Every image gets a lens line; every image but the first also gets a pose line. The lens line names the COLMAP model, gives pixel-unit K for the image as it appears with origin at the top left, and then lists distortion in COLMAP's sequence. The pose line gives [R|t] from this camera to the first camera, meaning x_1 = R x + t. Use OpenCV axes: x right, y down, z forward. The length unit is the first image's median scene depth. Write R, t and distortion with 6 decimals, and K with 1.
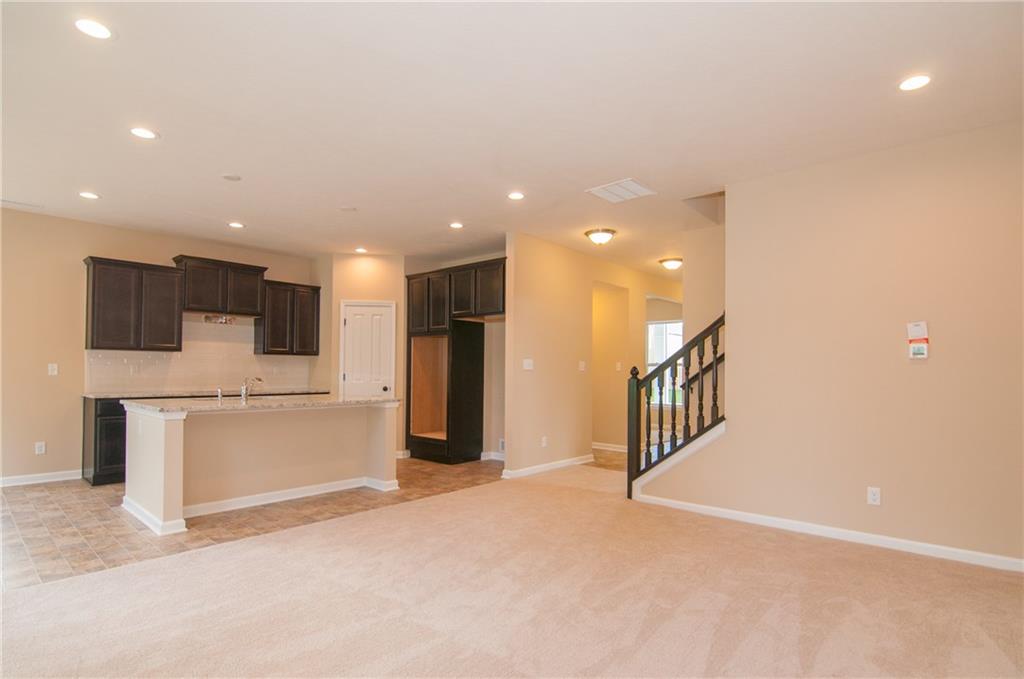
lens RADIAL K [[514.2, 0, 516.4], [0, 514.2, 362.7], [0, 0, 1]] dist [-0.007529, -0.003196]
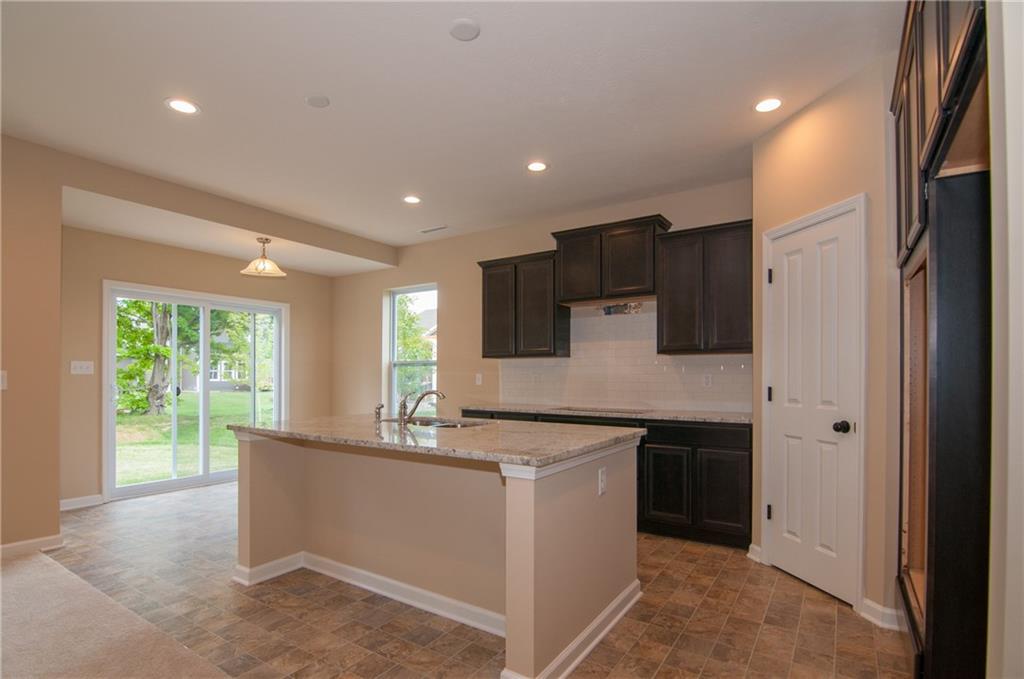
lens RADIAL K [[514.2, 0, 511.6], [0, 514.2, 368.5], [0, 0, 1]] dist [-0.007529, -0.003196]
pose [[0.156982, -0.018954, -0.987420, 0.097515], [0.016636, 0.999725, -0.016546, 0.006454], [0.987461, -0.013829, 0.157254, 0.705591]]
